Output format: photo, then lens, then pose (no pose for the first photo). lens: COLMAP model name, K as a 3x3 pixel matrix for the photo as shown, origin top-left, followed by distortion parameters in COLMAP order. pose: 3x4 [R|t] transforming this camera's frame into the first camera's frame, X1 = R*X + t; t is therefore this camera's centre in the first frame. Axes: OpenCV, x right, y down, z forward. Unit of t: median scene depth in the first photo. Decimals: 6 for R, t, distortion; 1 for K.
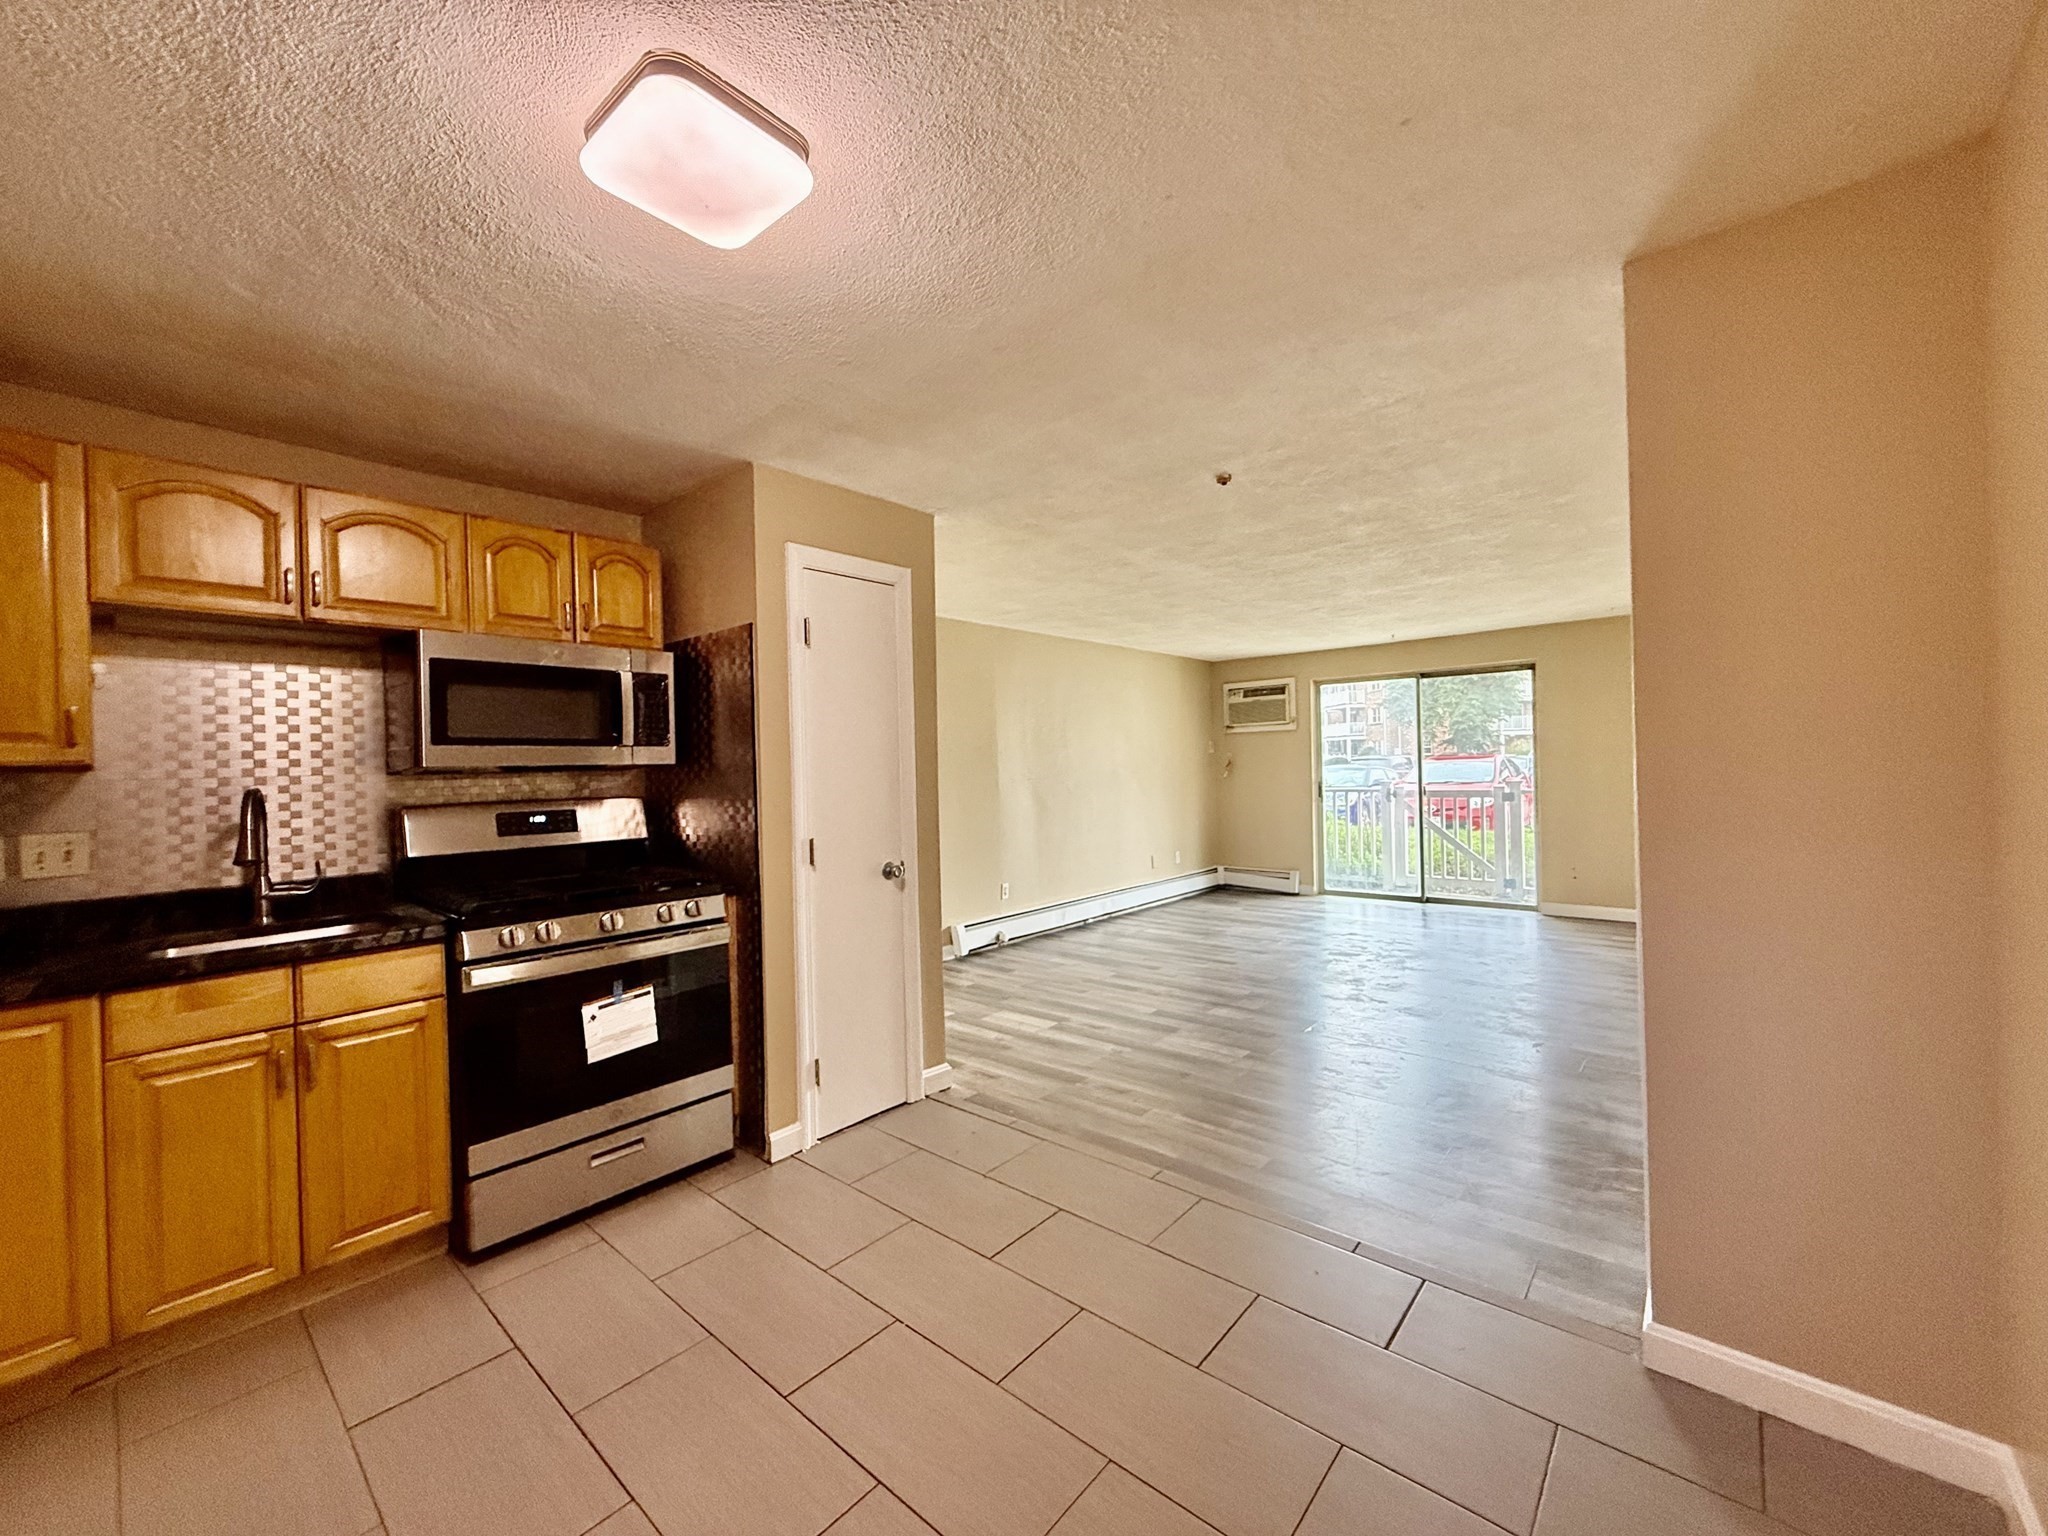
lens RADIAL K [[815.1, 0, 1013.0], [0, 815.1, 764.3], [0, 0, 1]] dist [-0.001664, 0.000179]
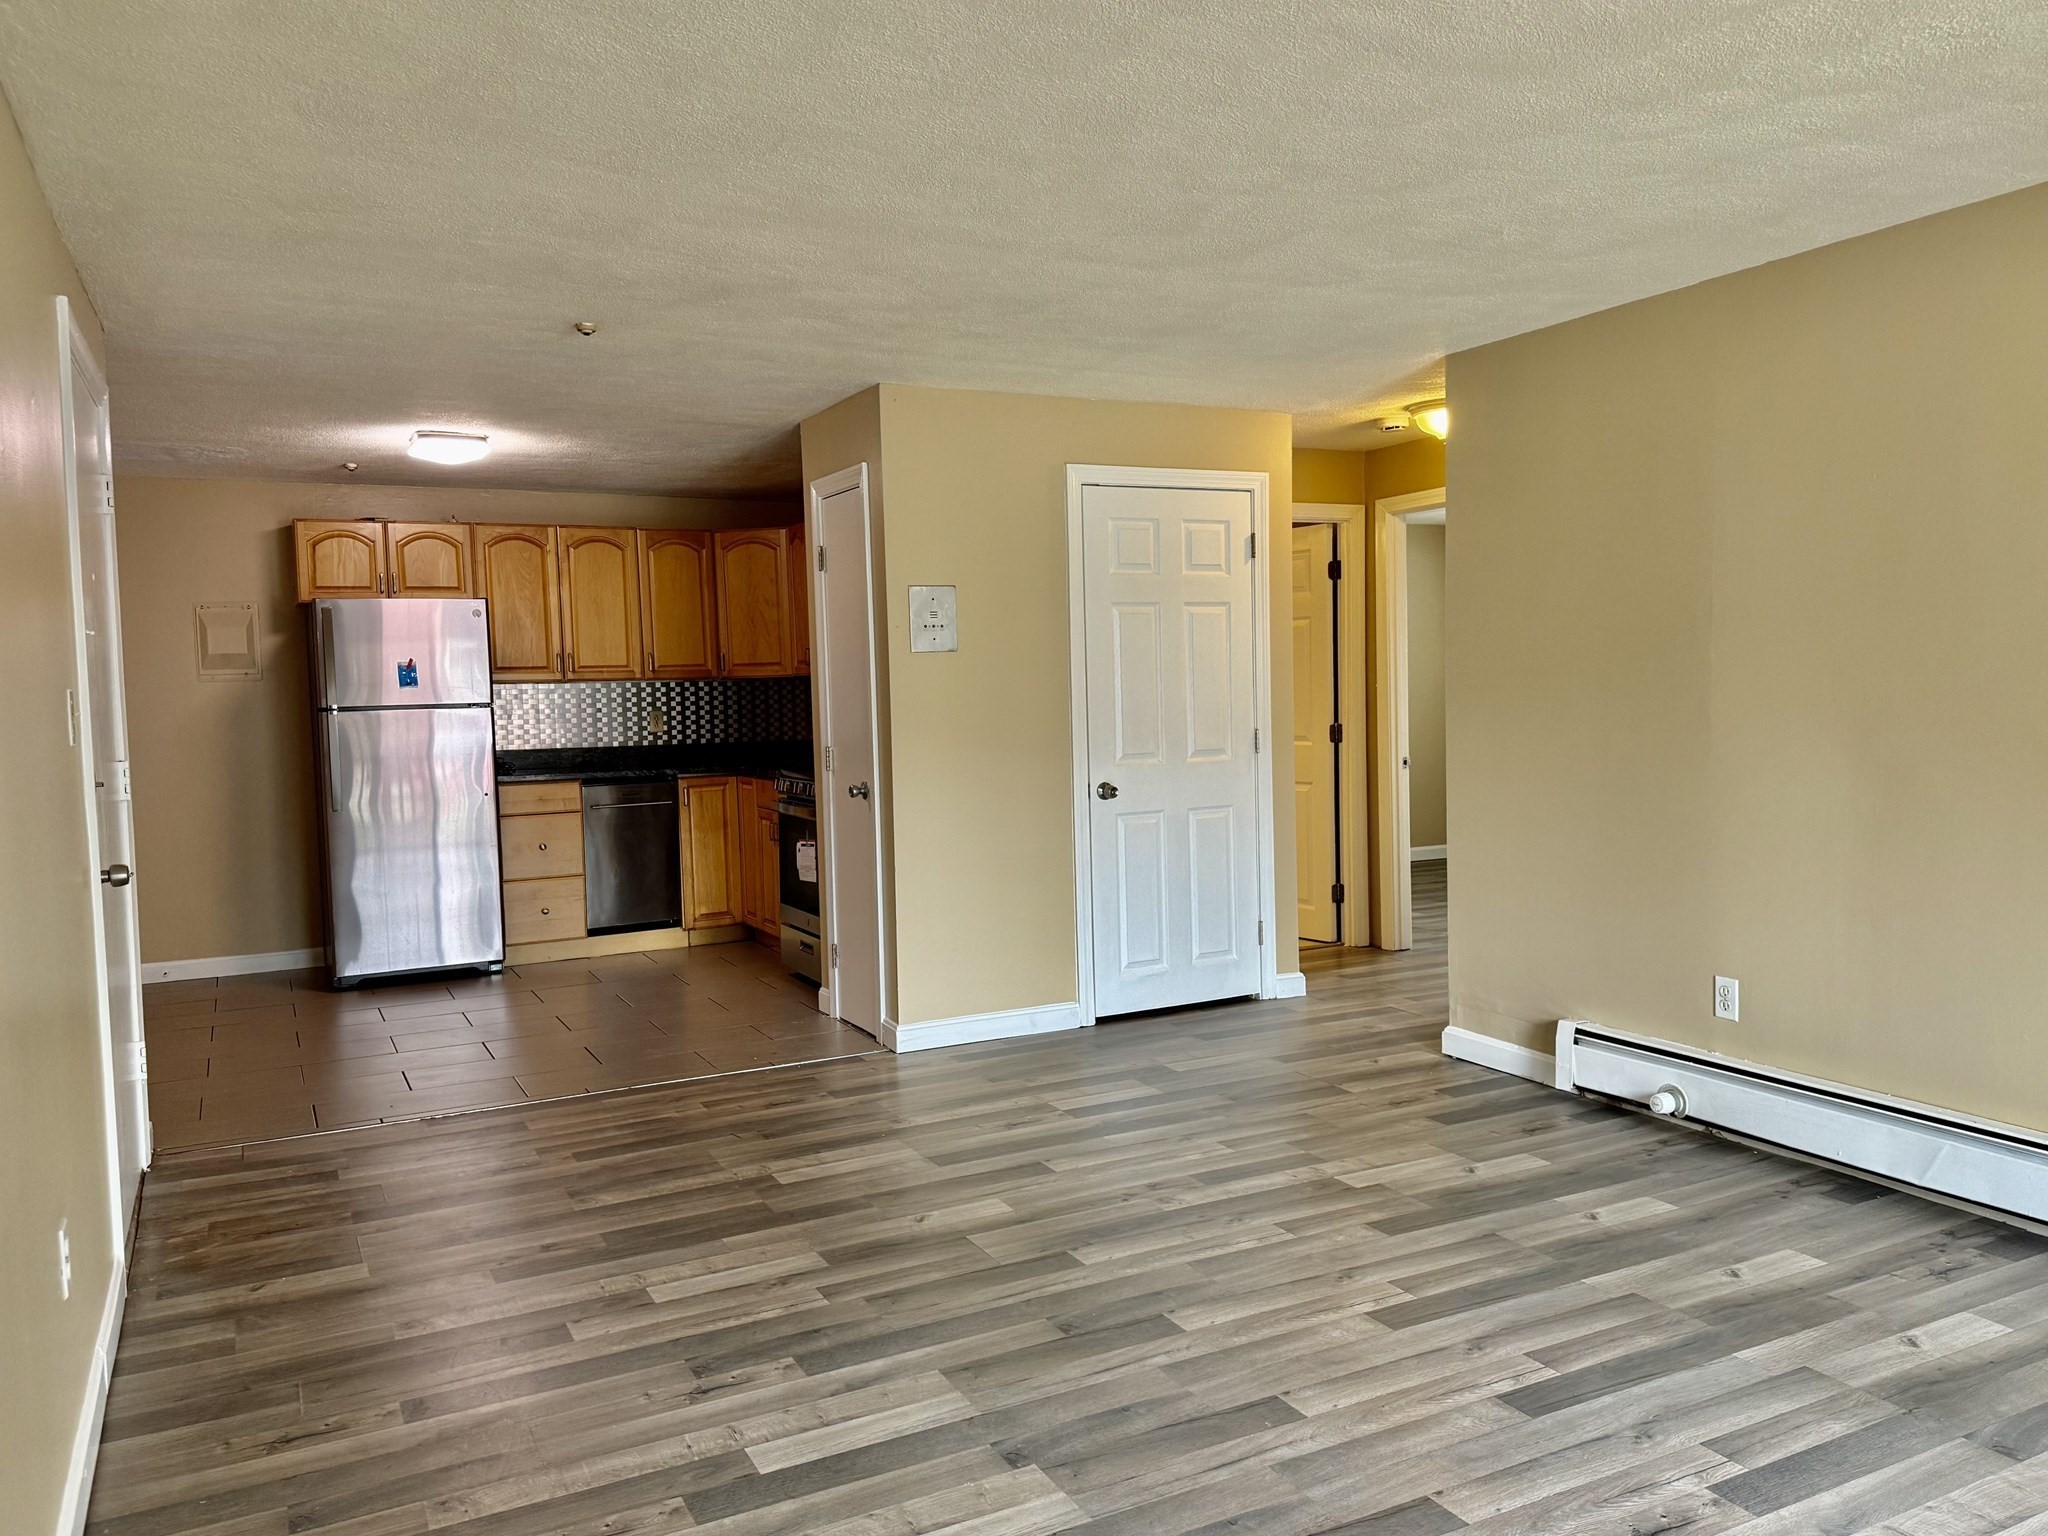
lens RADIAL K [[1501.4, 0, 1034.1], [0, 1501.4, 778.4], [0, 0, 1]] dist [0.042002, -0.045161]
pose [[-0.359472, 0.092254, -0.928585, 1.184518], [0.033603, 0.995735, 0.085917, -0.024564], [0.932551, -0.000318, -0.361039, 1.531406]]
